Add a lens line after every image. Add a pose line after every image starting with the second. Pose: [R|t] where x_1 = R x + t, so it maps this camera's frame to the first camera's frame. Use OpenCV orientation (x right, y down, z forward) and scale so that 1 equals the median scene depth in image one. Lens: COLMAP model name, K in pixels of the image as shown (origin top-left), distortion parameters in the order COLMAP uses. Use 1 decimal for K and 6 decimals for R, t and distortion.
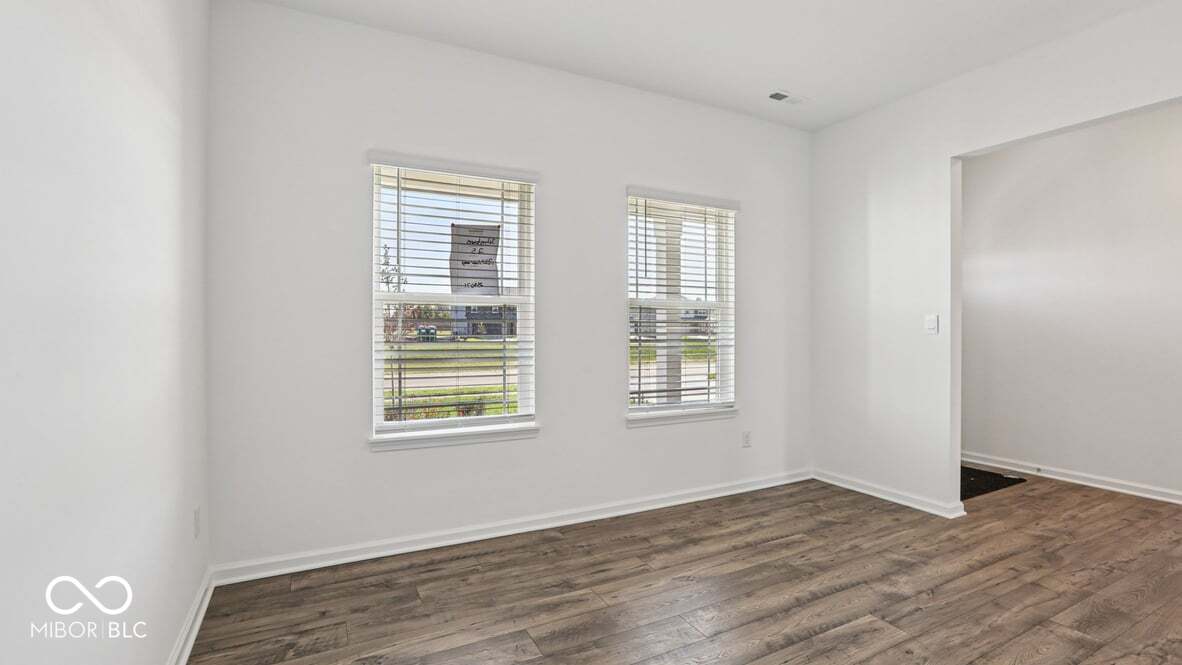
lens RADIAL K [[530.1, 0, 595.9], [0, 530.1, 328.6], [0, 0, 1]] dist [-0.036606, 0.002620]
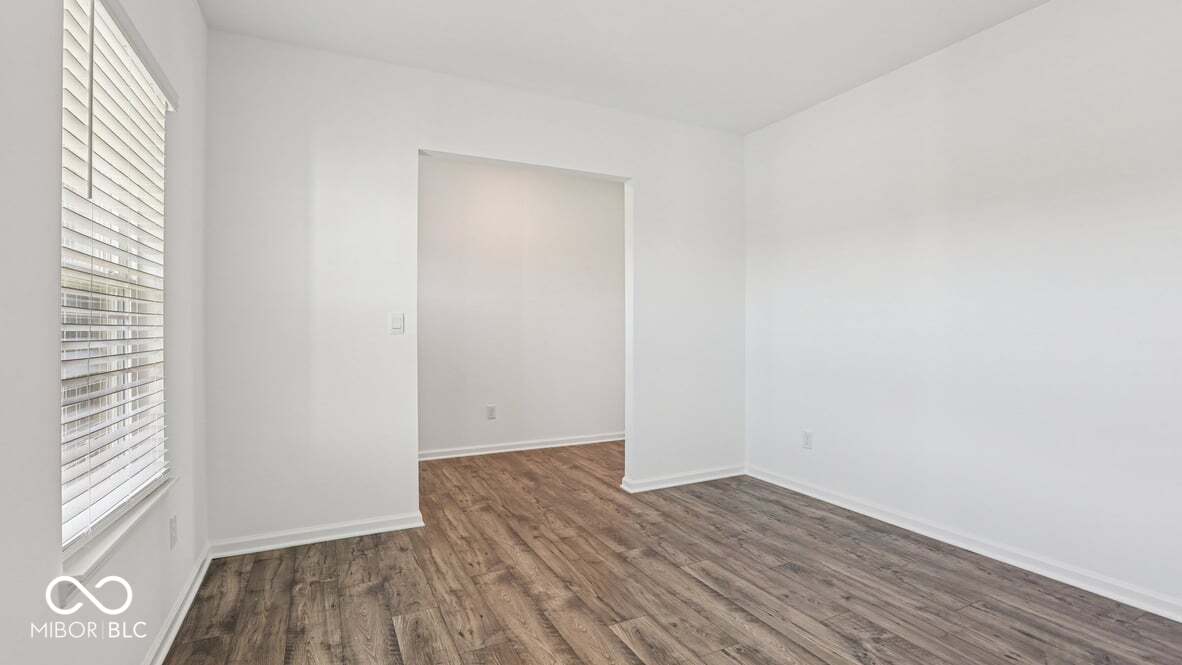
lens RADIAL K [[542.1, 0, 593.6], [0, 542.1, 321.9], [0, 0, 1]] dist [-0.035053, 0.004273]
pose [[0.013611, 0.006994, 0.999883, -0.354215], [0.003491, 0.999969, -0.007042, -0.002637], [-0.999901, 0.003586, 0.013586, 0.772540]]
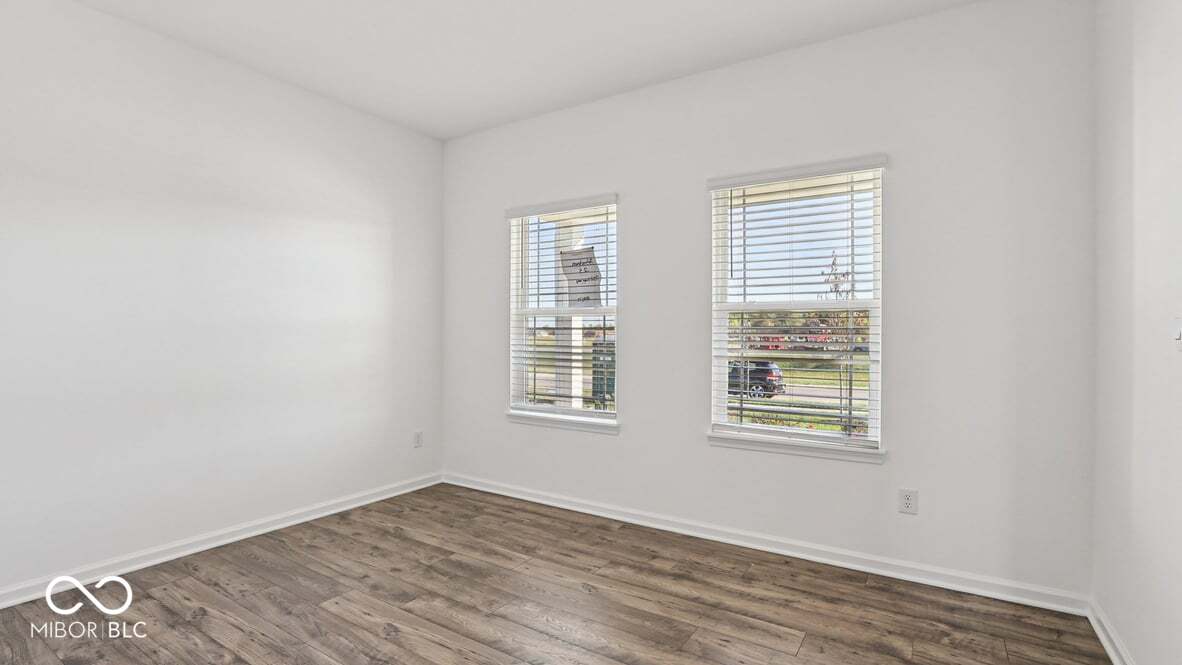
lens RADIAL K [[542.1, 0, 591.2], [0, 542.1, 341.2], [0, 0, 1]] dist [-0.035053, 0.004273]
pose [[0.505075, 0.010436, -0.863012, 0.920305], [-0.005294, 0.999946, 0.008993, 0.002078], [0.863059, 0.000027, 0.505103, 0.432351]]
